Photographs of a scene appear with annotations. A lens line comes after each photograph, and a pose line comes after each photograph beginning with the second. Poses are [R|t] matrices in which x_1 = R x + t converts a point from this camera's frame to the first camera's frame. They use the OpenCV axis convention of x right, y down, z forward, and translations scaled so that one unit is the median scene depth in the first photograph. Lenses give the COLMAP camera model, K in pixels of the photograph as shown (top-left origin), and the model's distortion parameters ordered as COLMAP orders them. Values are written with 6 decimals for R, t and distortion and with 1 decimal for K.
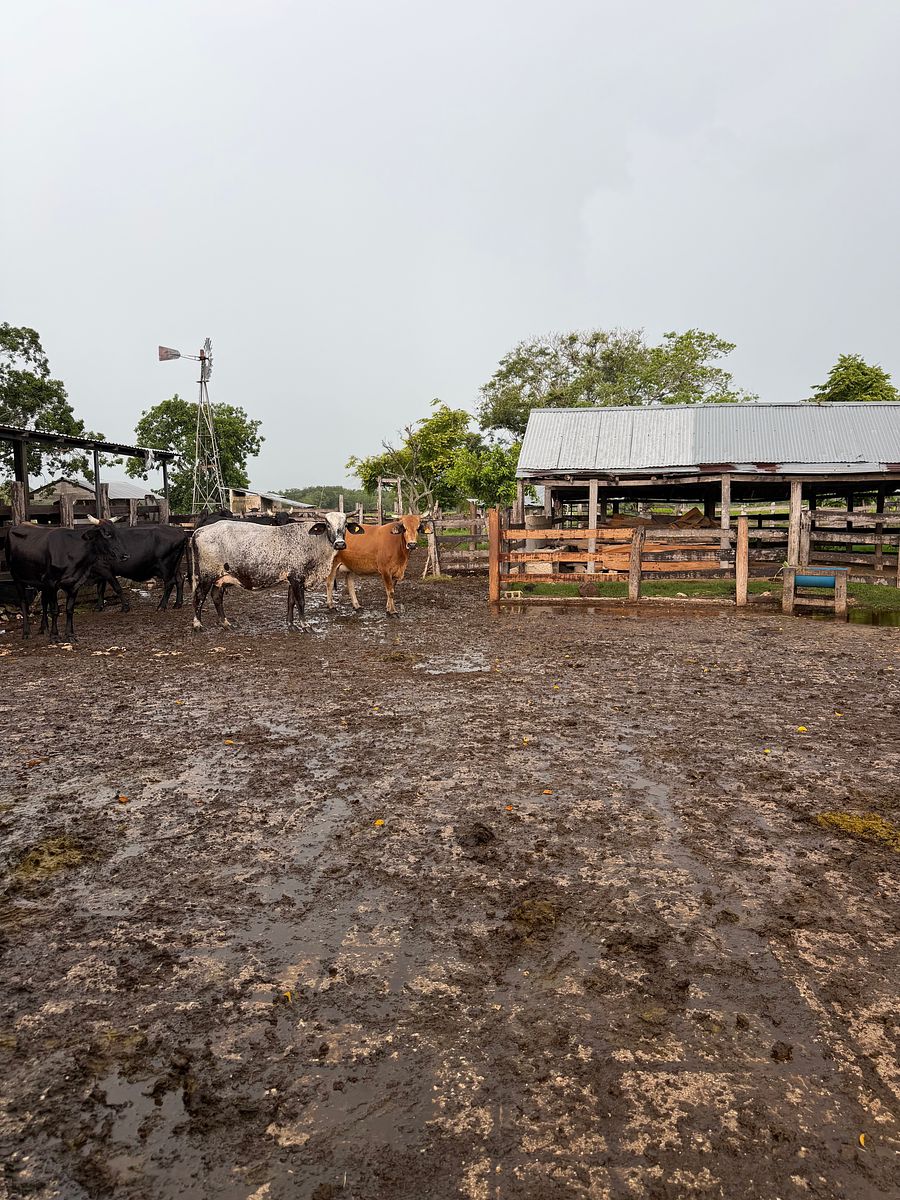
lens RADIAL K [[869.6, 0, 447.7], [0, 869.6, 604.4], [0, 0, 1]] dist [0.060001, -0.022299]
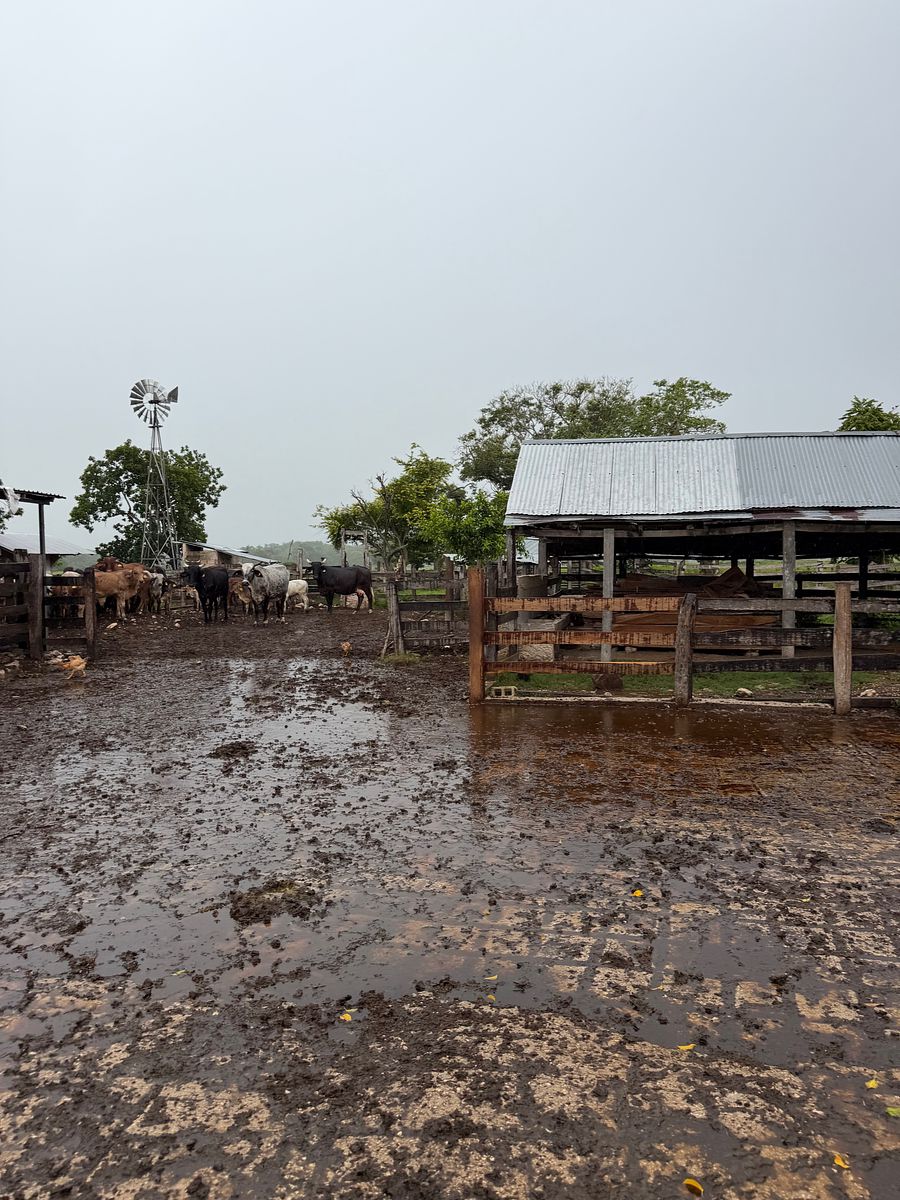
lens RADIAL K [[869.6, 0, 452.0], [0, 869.6, 598.0], [0, 0, 1]] dist [0.060001, -0.022299]
pose [[0.999681, 0.000971, 0.025236, 0.005879], [0.000800, 0.997540, -0.070094, -0.013089], [-0.025242, 0.070092, 0.997221, 0.108928]]
